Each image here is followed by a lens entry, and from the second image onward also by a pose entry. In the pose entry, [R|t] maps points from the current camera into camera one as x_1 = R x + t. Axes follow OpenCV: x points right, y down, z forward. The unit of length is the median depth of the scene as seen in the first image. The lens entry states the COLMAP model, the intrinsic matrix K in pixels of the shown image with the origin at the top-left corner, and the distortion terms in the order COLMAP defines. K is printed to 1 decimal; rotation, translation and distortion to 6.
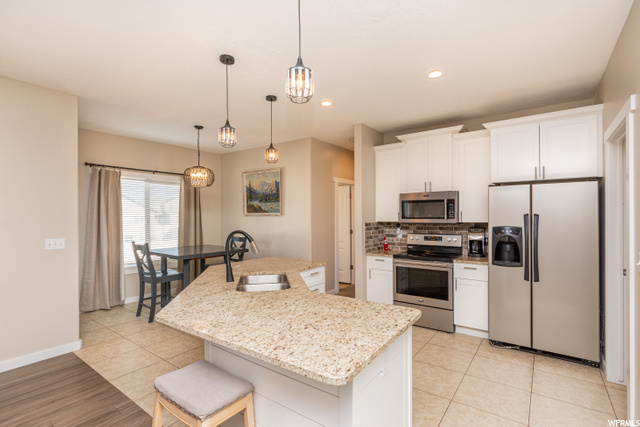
lens RADIAL K [[312.0, 0, 320.5], [0, 312.0, 213.4], [0, 0, 1]] dist [0.016393, 0.000322]
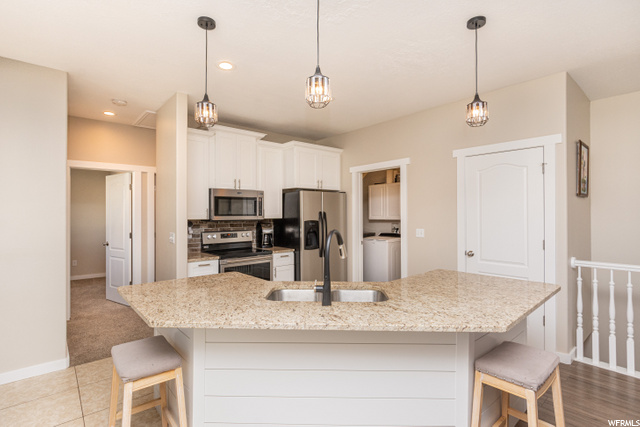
lens RADIAL K [[312.0, 0, 320.5], [0, 312.0, 218.2], [0, 0, 1]] dist [0.016393, 0.000322]
pose [[0.222778, -0.011640, 0.974800, -0.564740], [-0.008348, 0.999869, 0.013848, 0.008454], [-0.974833, -0.011223, 0.222652, 0.498990]]
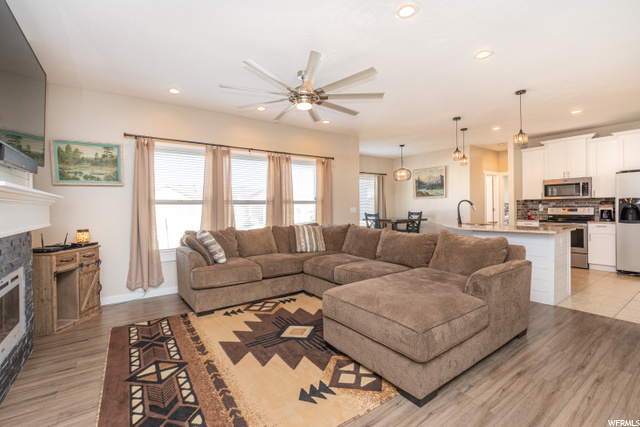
lens RADIAL K [[293.0, 0, 320.3], [0, 293.0, 208.1], [0, 0, 1]] dist [0.002360, -0.000753]
pose [[0.952922, -0.007452, -0.303123, -0.343915], [0.010425, 0.999912, 0.008191, 0.048656], [0.303035, -0.010966, 0.952916, -0.679229]]
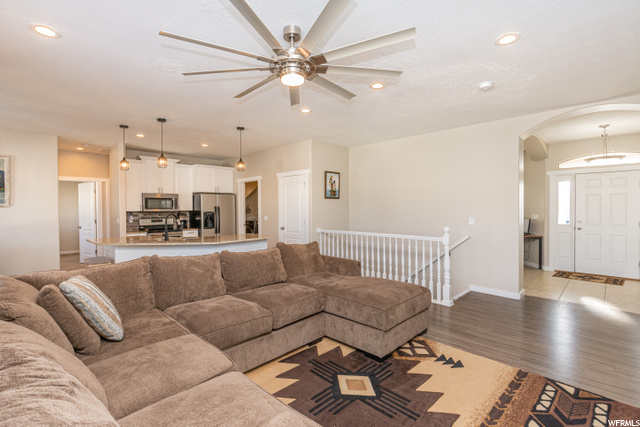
lens RADIAL K [[293.0, 0, 317.0], [0, 293.0, 223.3], [0, 0, 1]] dist [0.002360, -0.000753]
pose [[0.134110, -0.047223, 0.989841, -1.114338], [-0.004751, 0.998822, 0.048295, 0.013697], [-0.990955, -0.011179, 0.133728, -0.068929]]
